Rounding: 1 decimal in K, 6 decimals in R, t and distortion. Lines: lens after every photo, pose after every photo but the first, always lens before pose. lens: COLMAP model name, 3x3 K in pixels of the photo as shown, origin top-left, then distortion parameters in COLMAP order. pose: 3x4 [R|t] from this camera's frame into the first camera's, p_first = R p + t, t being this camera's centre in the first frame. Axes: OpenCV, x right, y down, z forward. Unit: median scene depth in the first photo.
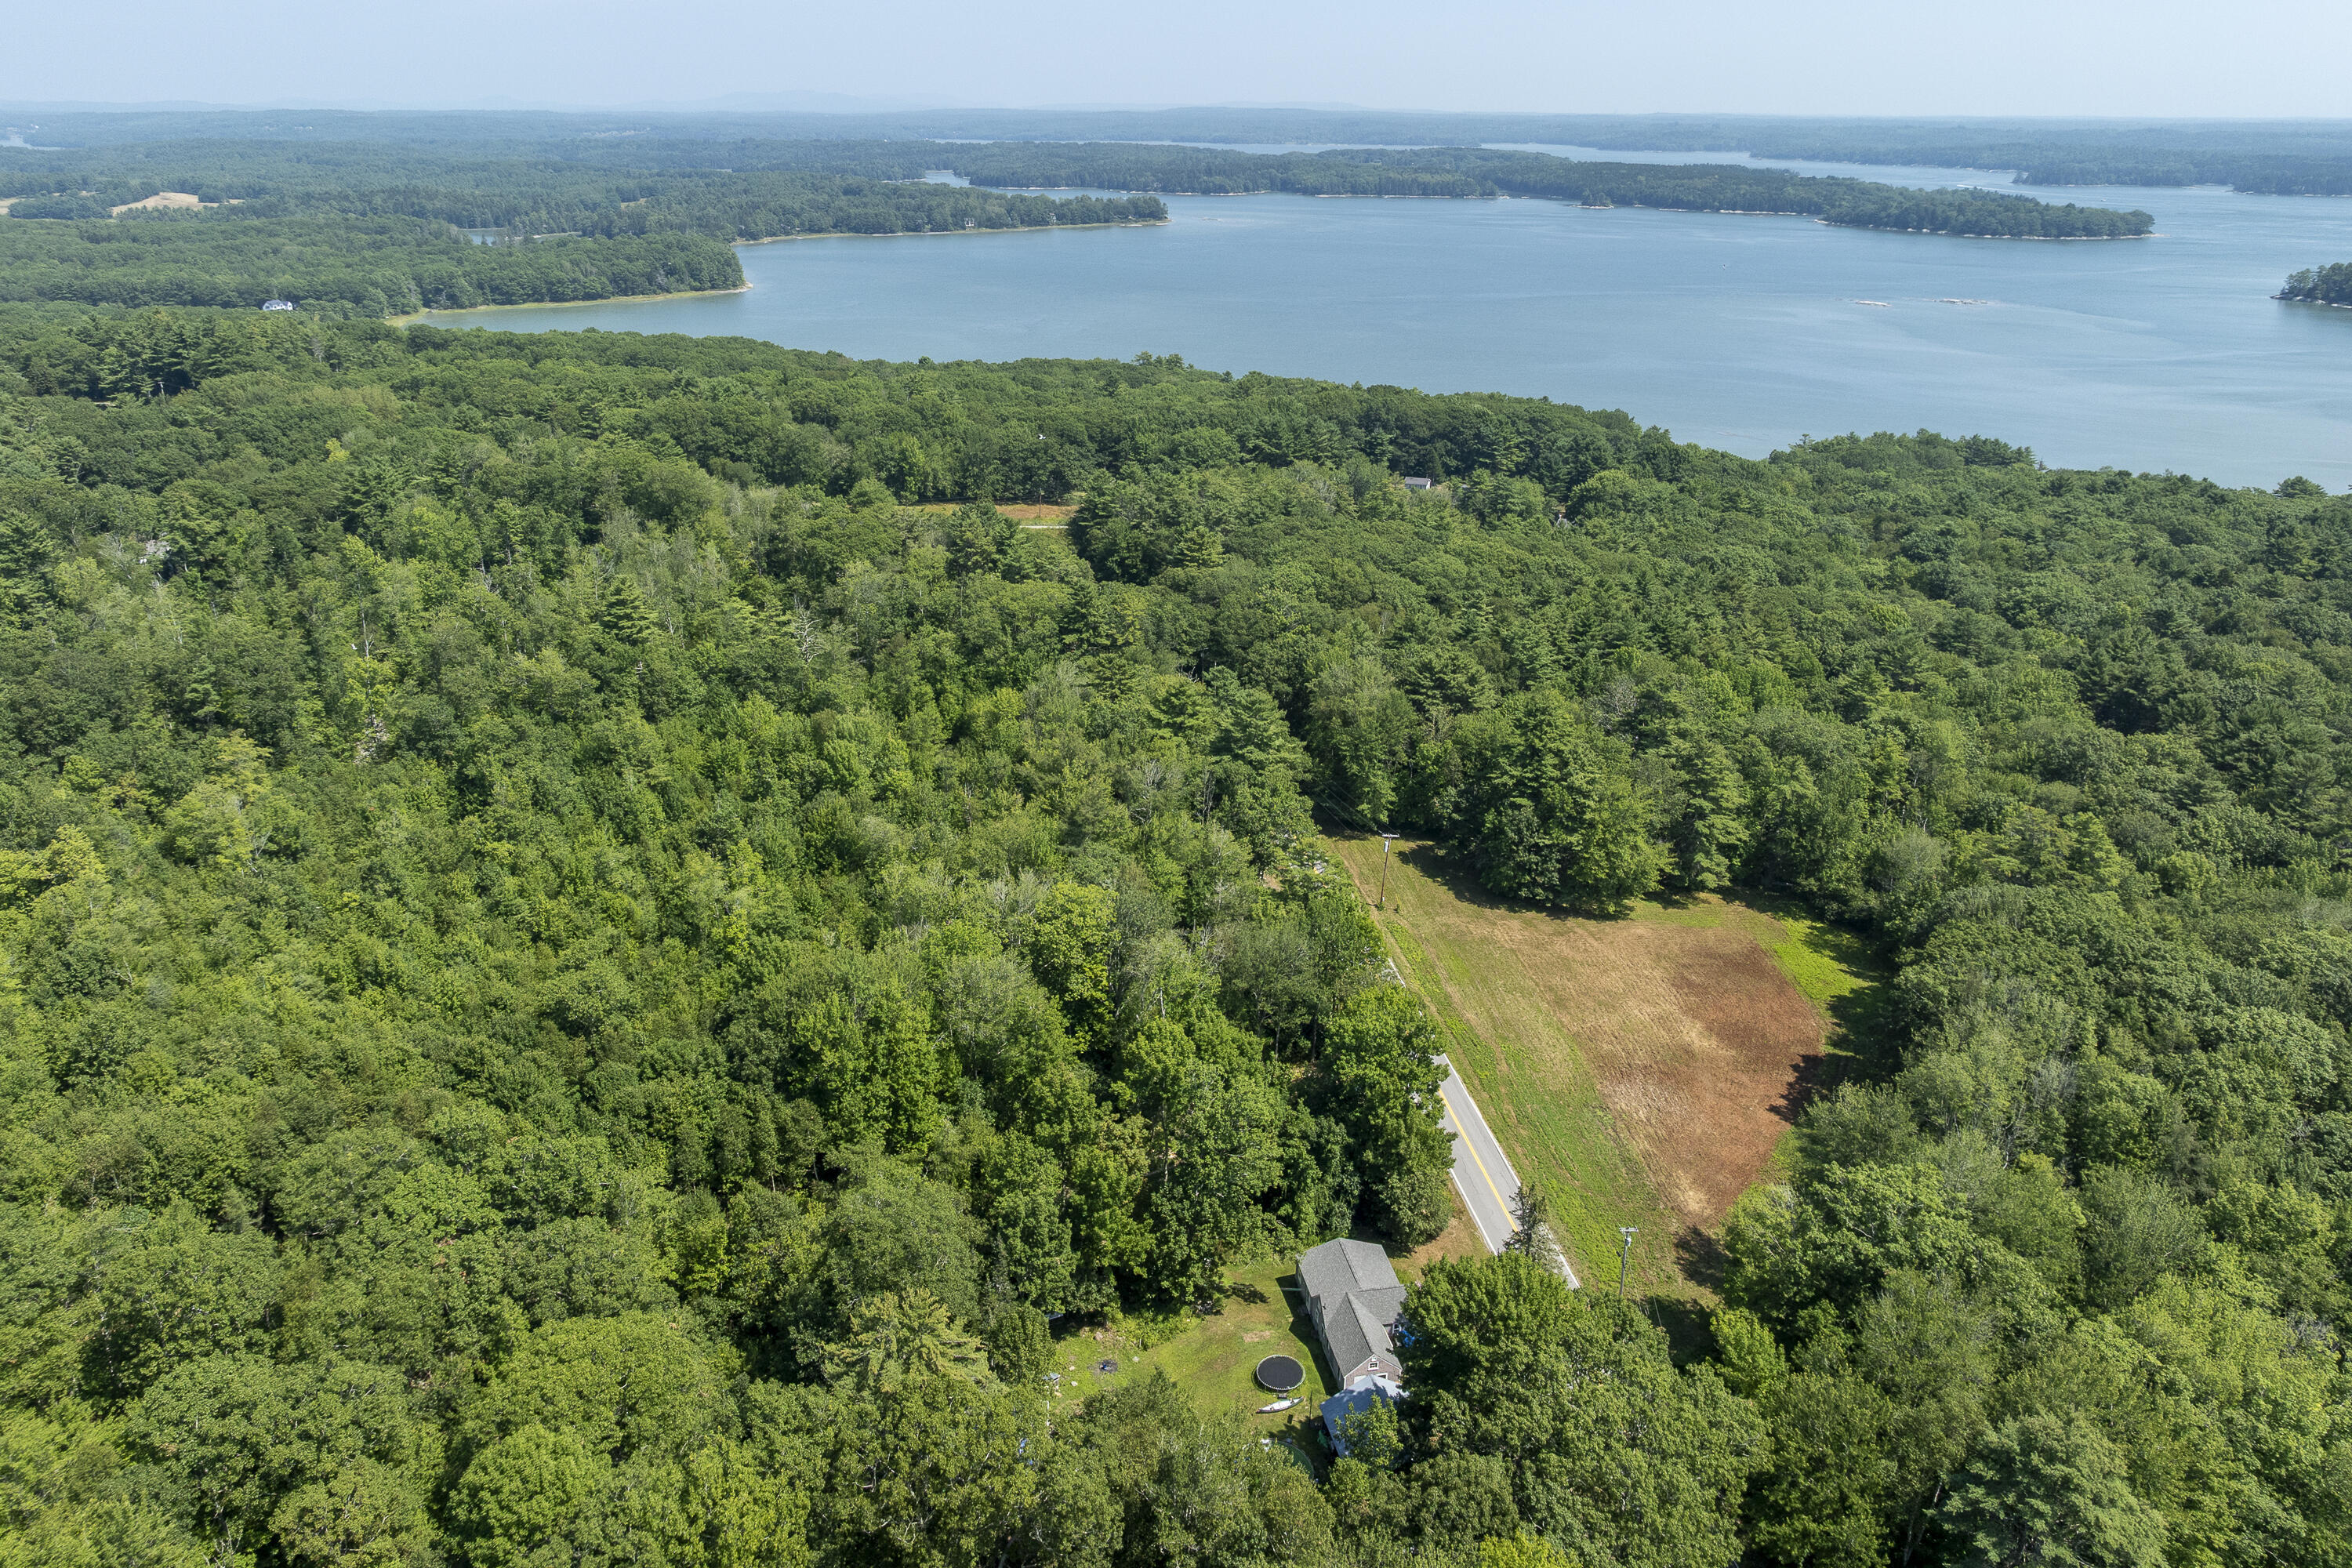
lens RADIAL K [[1661.9, 0, 1170.2], [0, 1661.9, 726.9], [0, 0, 1]] dist [-0.005275, -0.001588]
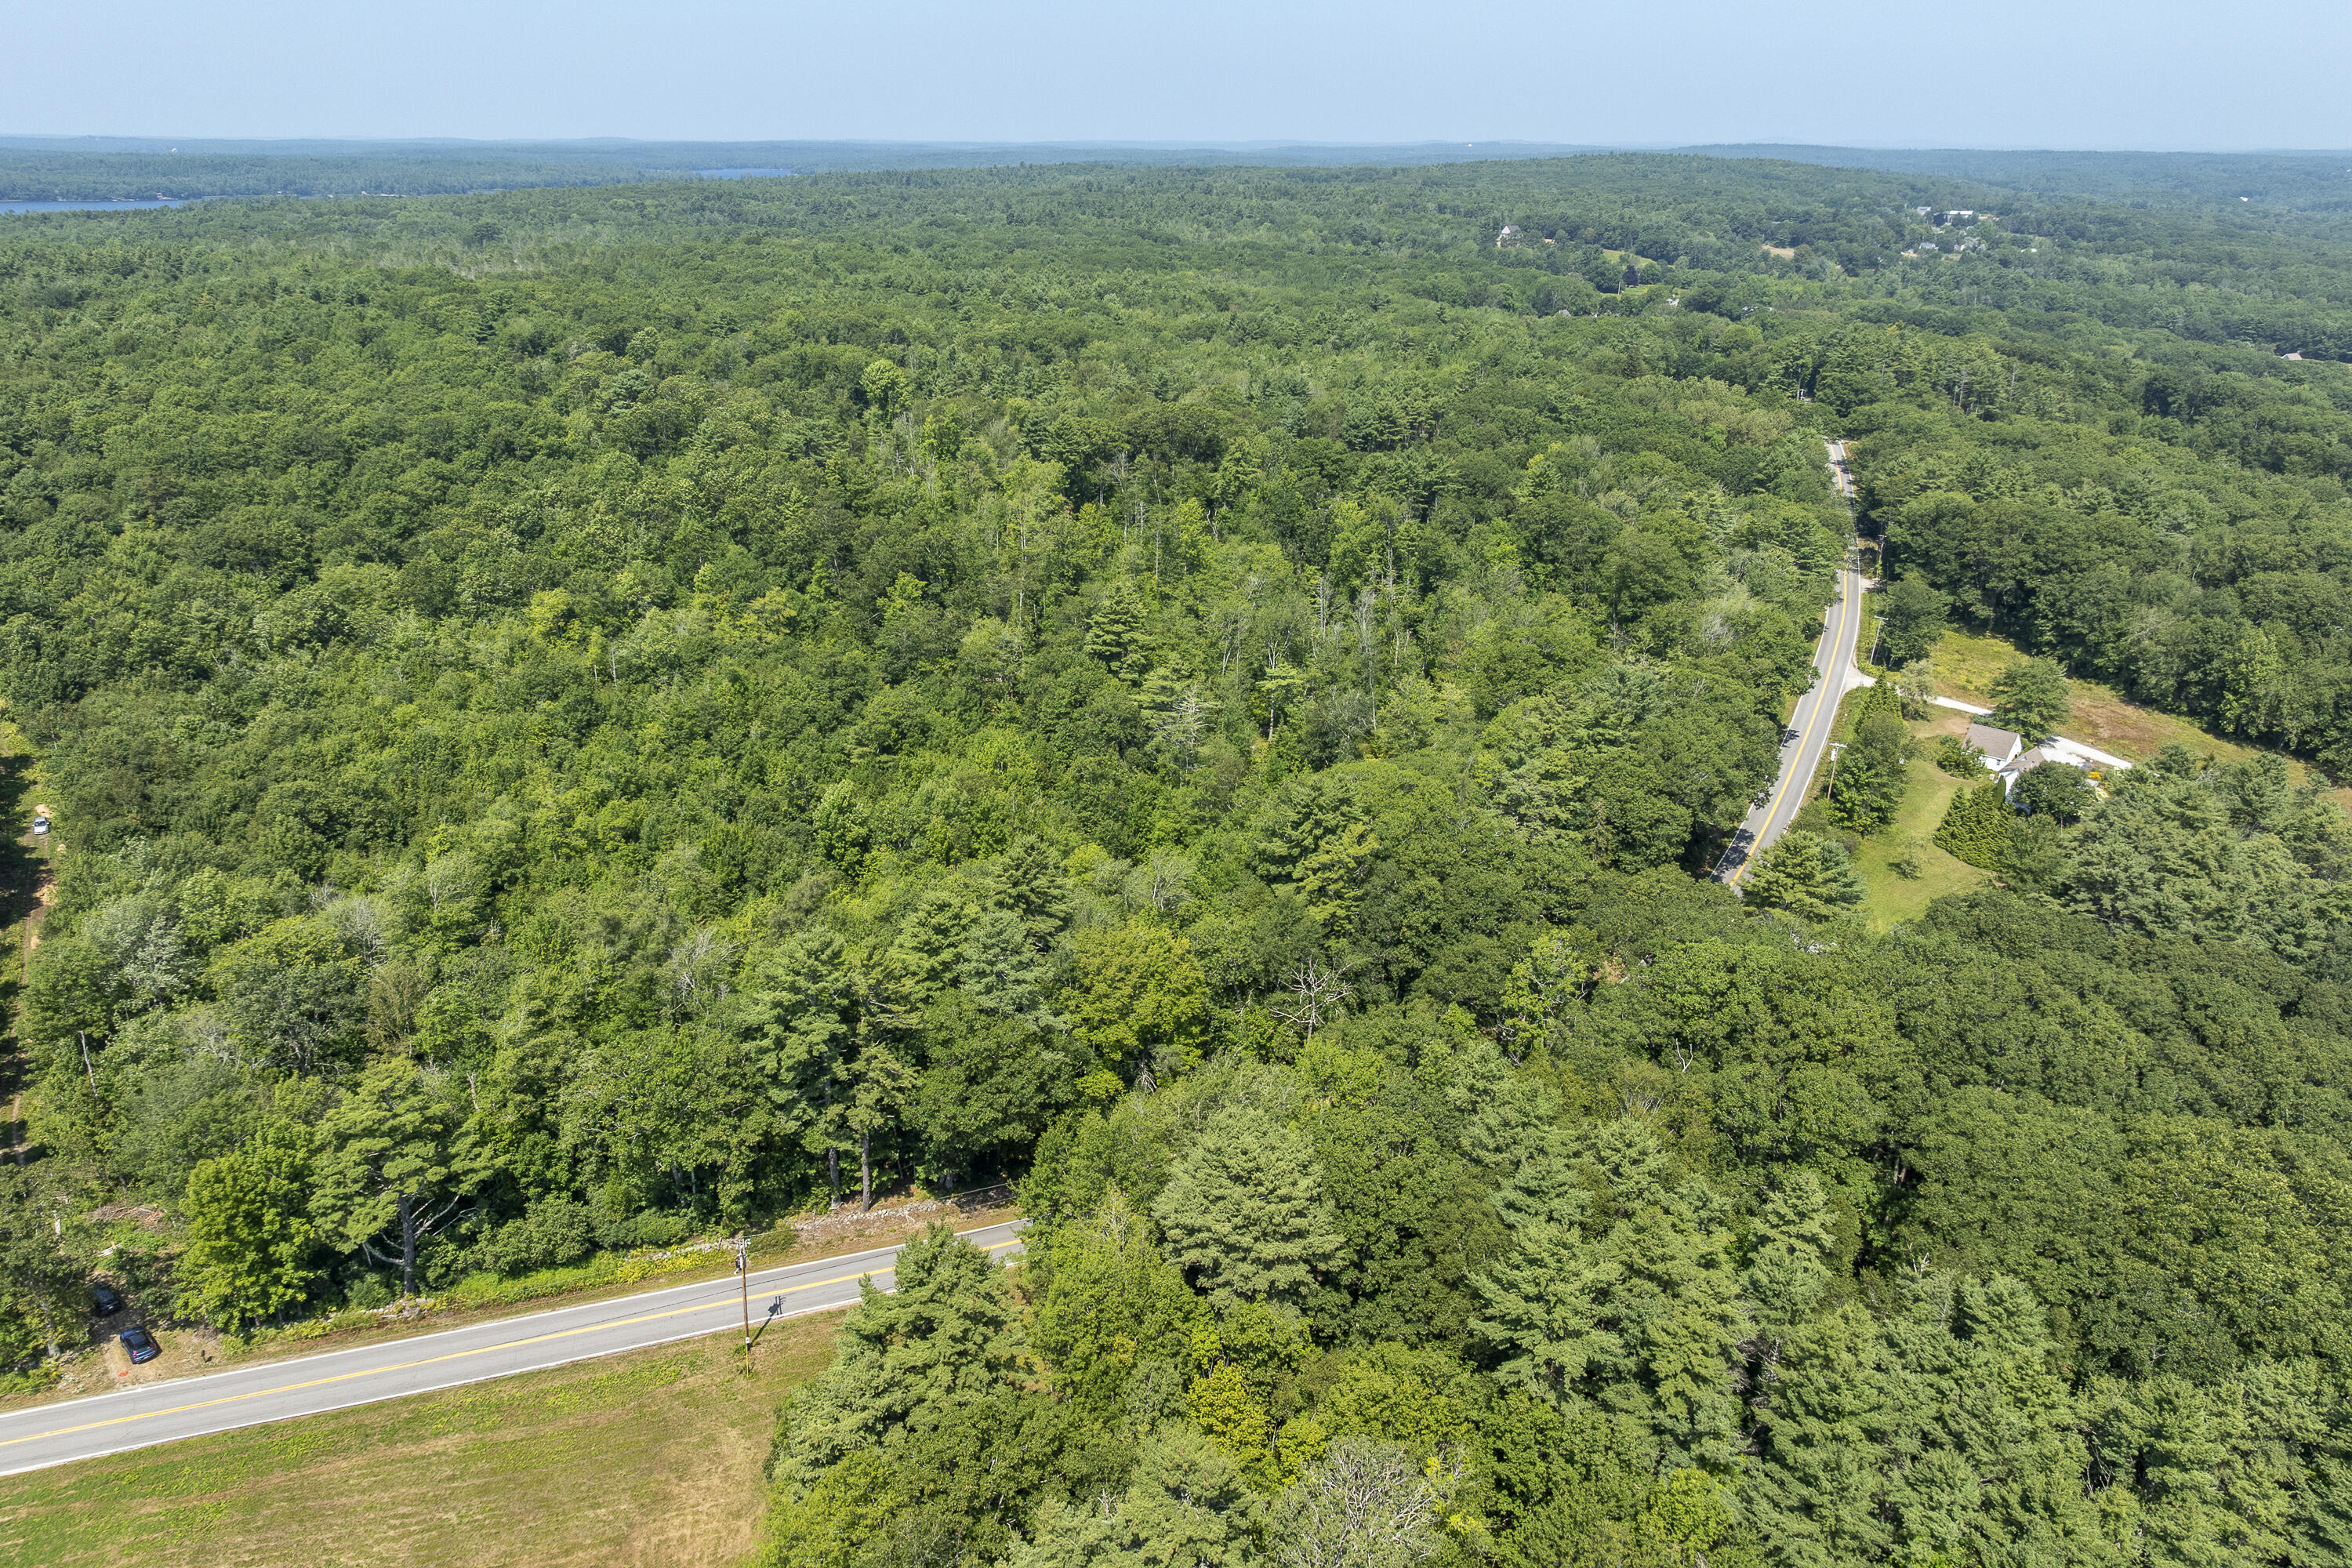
lens RADIAL K [[1624.8, 0, 1165.6], [0, 1624.8, 863.3], [0, 0, 1]] dist [-0.006766, 0.003786]
pose [[0.214535, 0.399845, -0.891122, 0.347330], [-0.350664, 0.883068, 0.311810, -0.159194], [0.911597, 0.245590, 0.329660, 0.513111]]
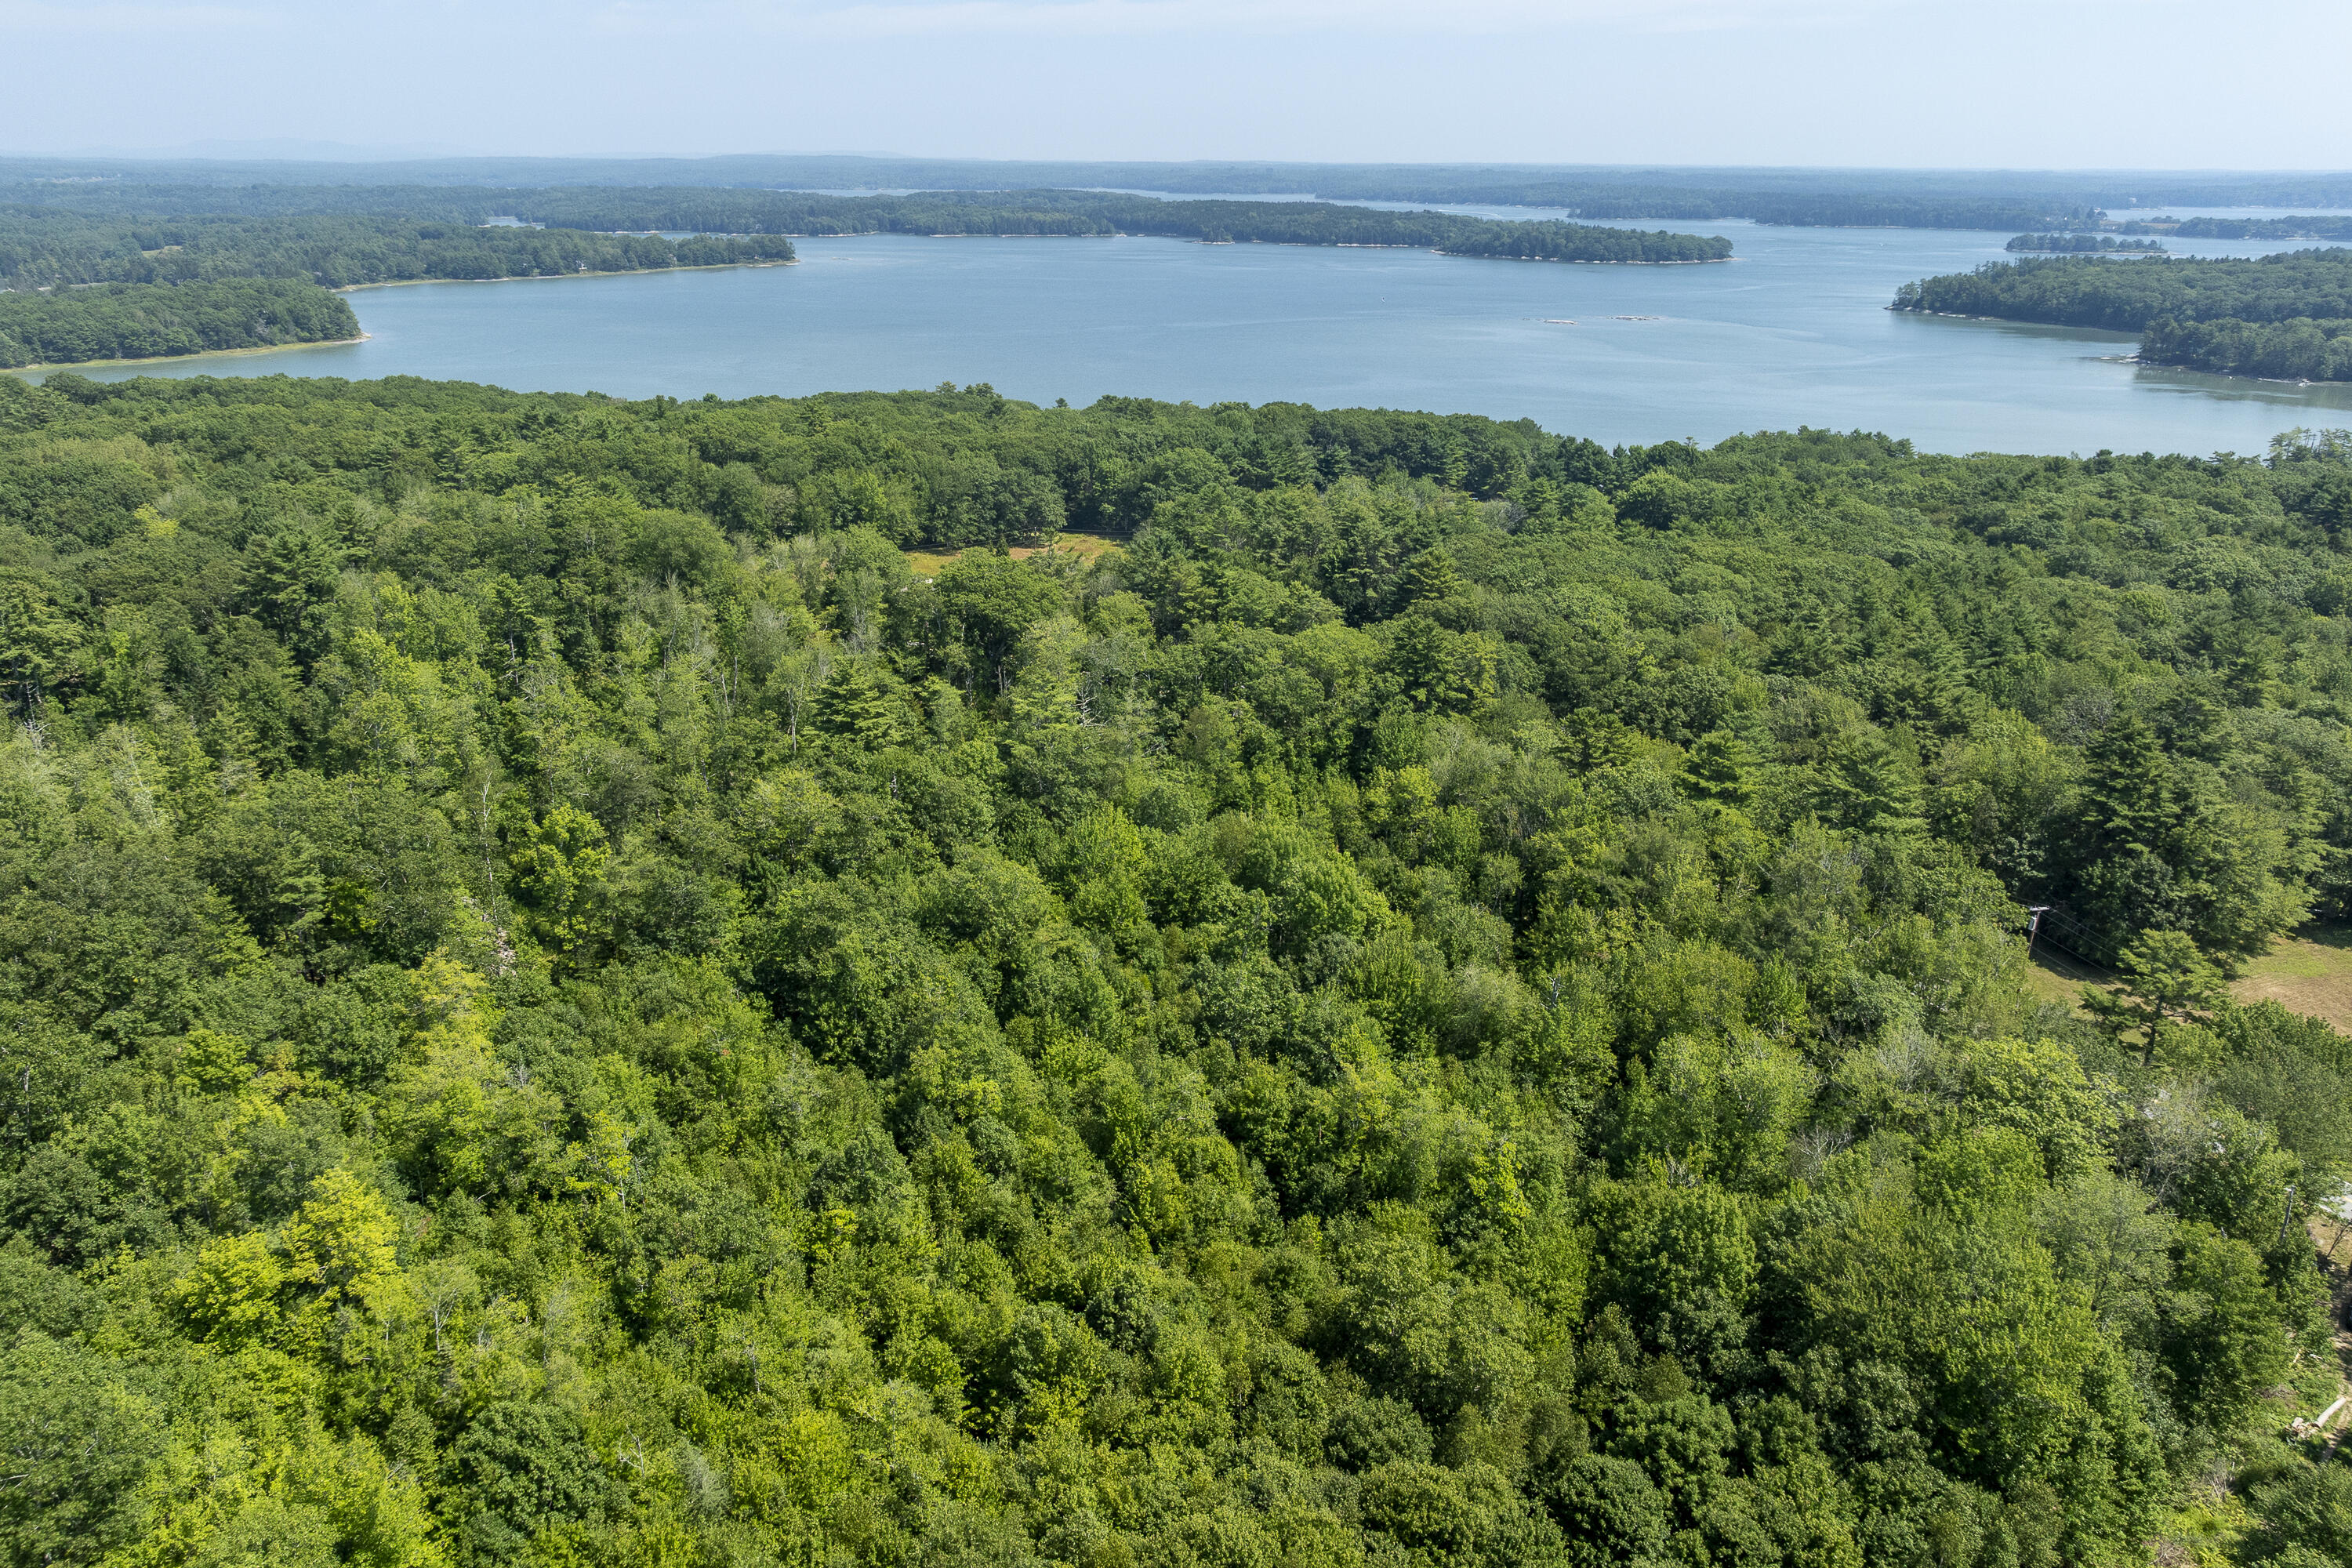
lens RADIAL K [[1662.0, 0, 1183.6], [0, 1662.0, 782.2], [0, 0, 1]] dist [-0.026016, 0.030734]
pose [[0.963759, -0.093329, 0.249915, -0.247929], [0.092555, 0.995596, 0.014871, -0.023446], [-0.250203, 0.008799, 0.968153, 0.193497]]
